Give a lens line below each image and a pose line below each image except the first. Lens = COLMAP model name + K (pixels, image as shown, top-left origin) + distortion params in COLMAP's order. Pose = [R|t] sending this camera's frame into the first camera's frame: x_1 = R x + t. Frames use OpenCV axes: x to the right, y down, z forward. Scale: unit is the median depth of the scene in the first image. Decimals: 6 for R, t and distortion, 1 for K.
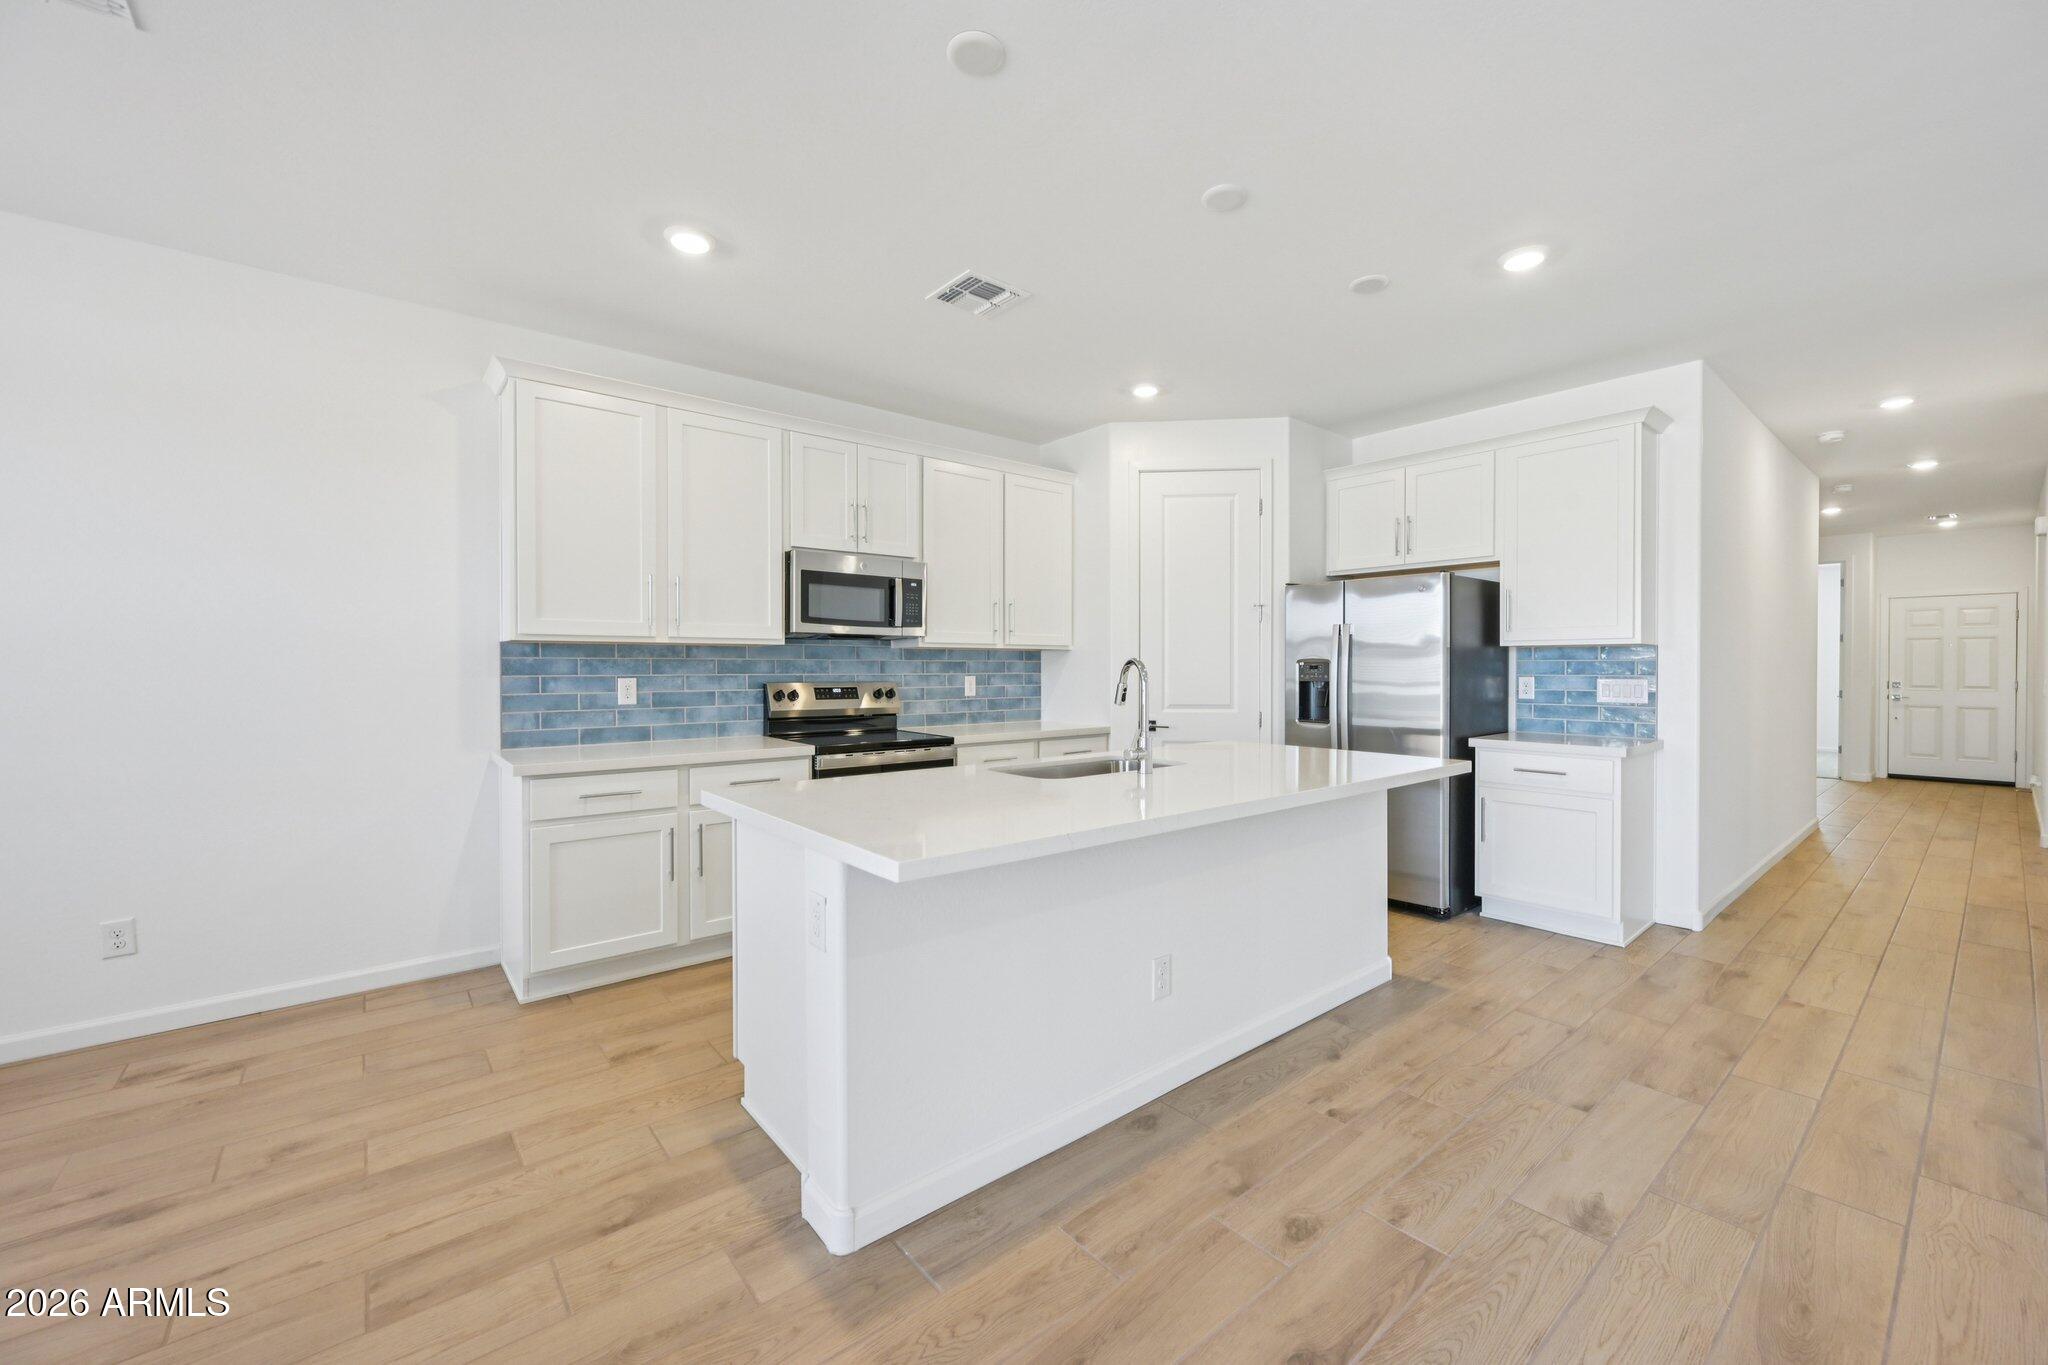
lens RADIAL K [[806.6, 0, 1022.8], [0, 806.6, 670.0], [0, 0, 1]] dist [0.000763, 0.000274]
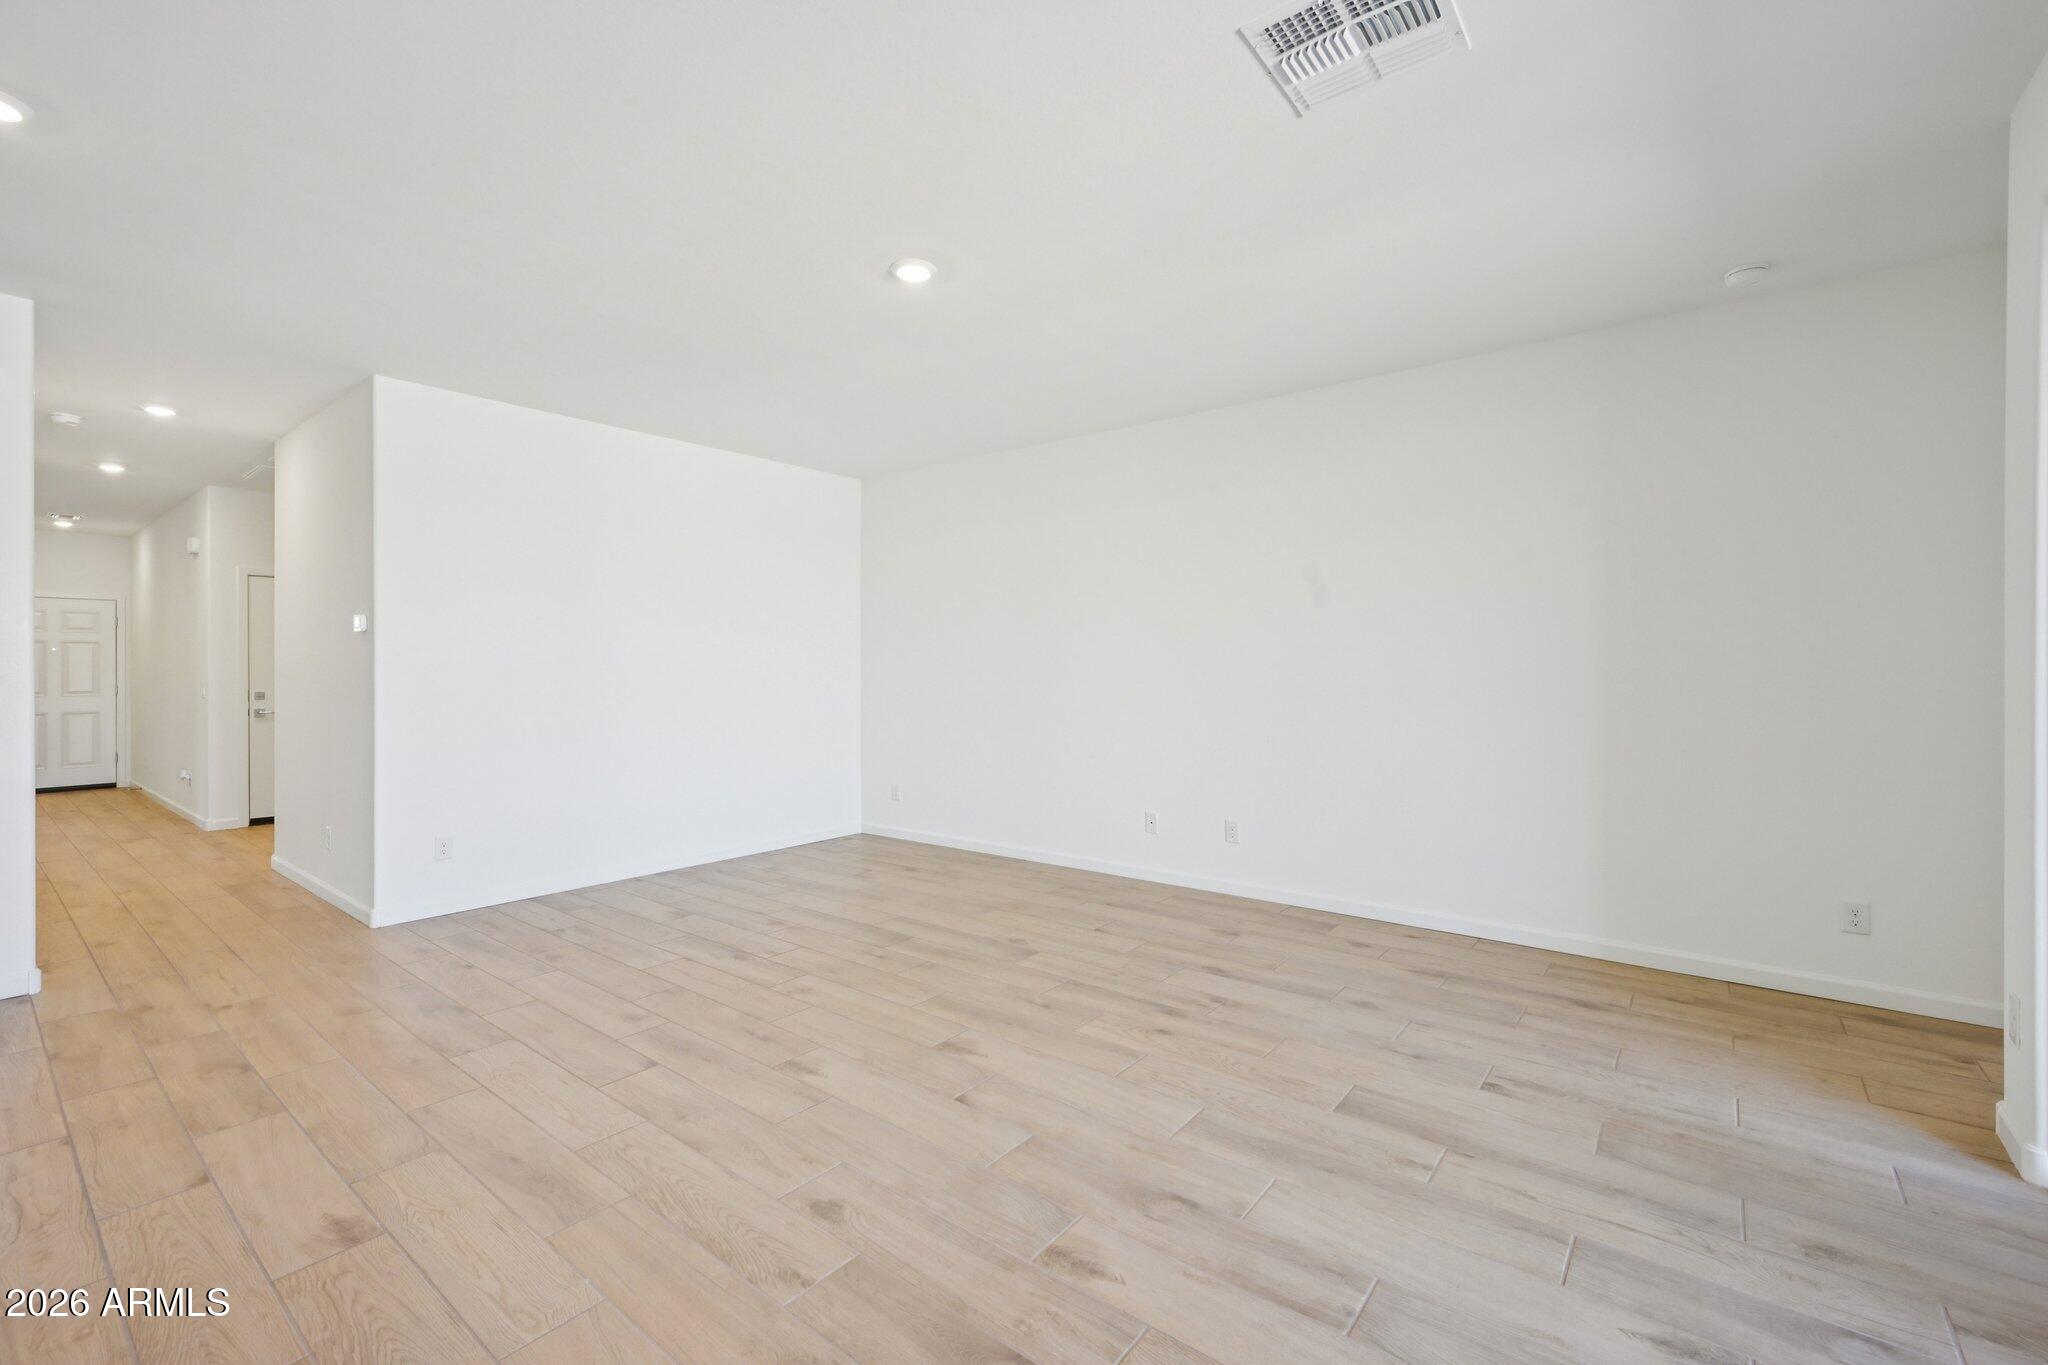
lens RADIAL K [[870.3, 0, 1019.1], [0, 870.3, 672.0], [0, 0, 1]] dist [0.001028, 0.000224]
pose [[-0.206370, -0.002453, 0.978471, -0.238396], [0.006662, 0.999970, 0.003912, -0.000778], [-0.978451, 0.007326, -0.206348, 0.196519]]
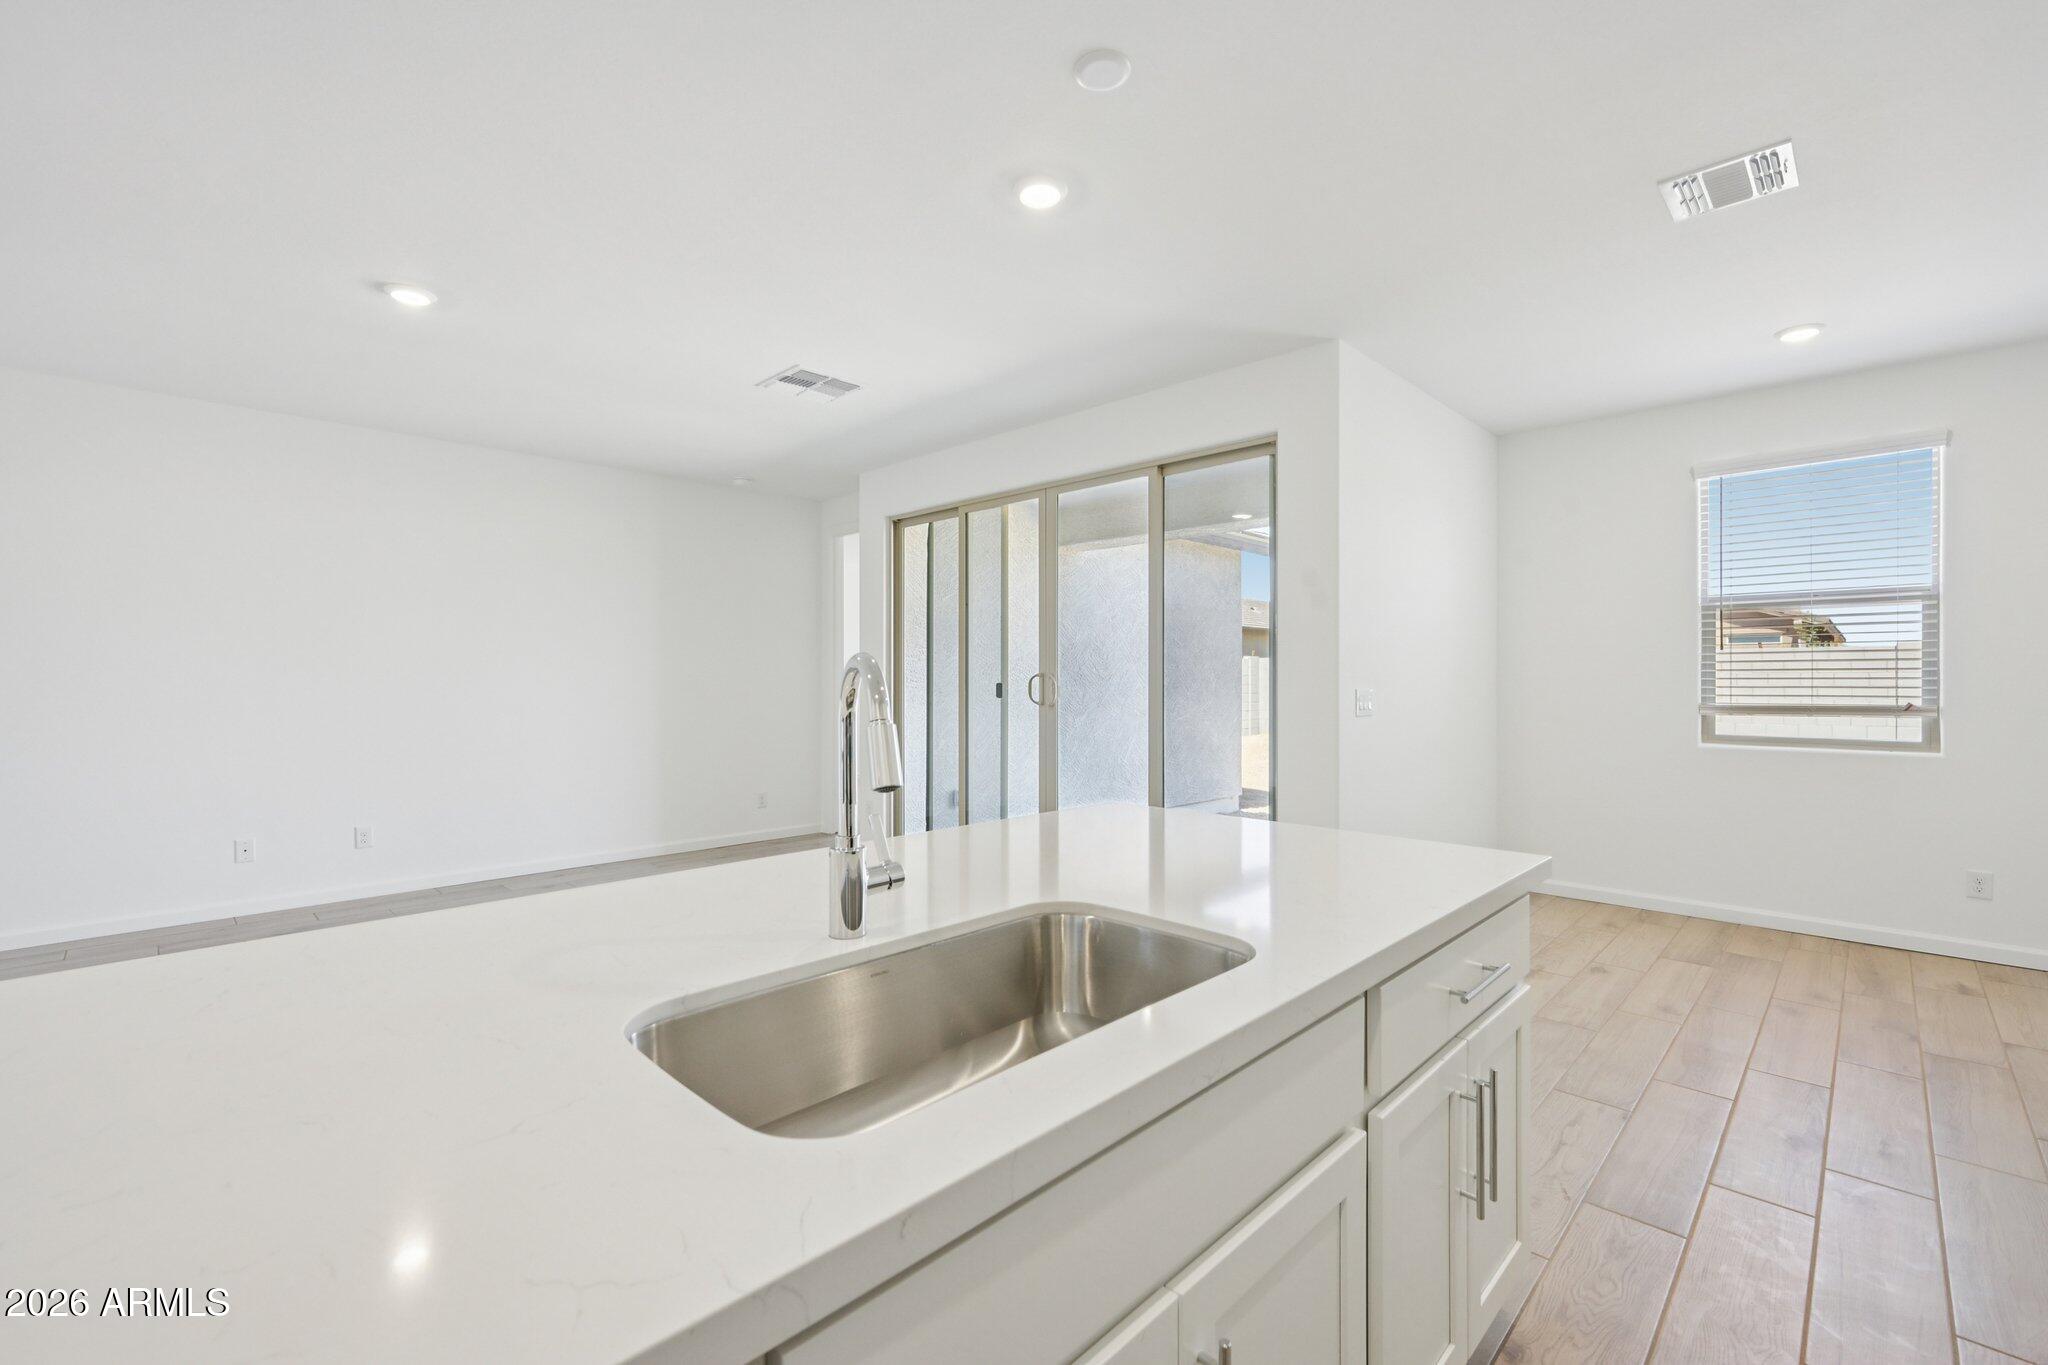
lens RADIAL K [[867.5, 0, 1019.2], [0, 867.5, 678.2], [0, 0, 1]] dist [-0.000452, 0.000260]
pose [[-0.994923, 0.000025, -0.100641, 0.077181], [-0.000336, 0.999994, 0.003575, -0.002990], [0.100641, 0.003590, -0.994916, 1.018893]]
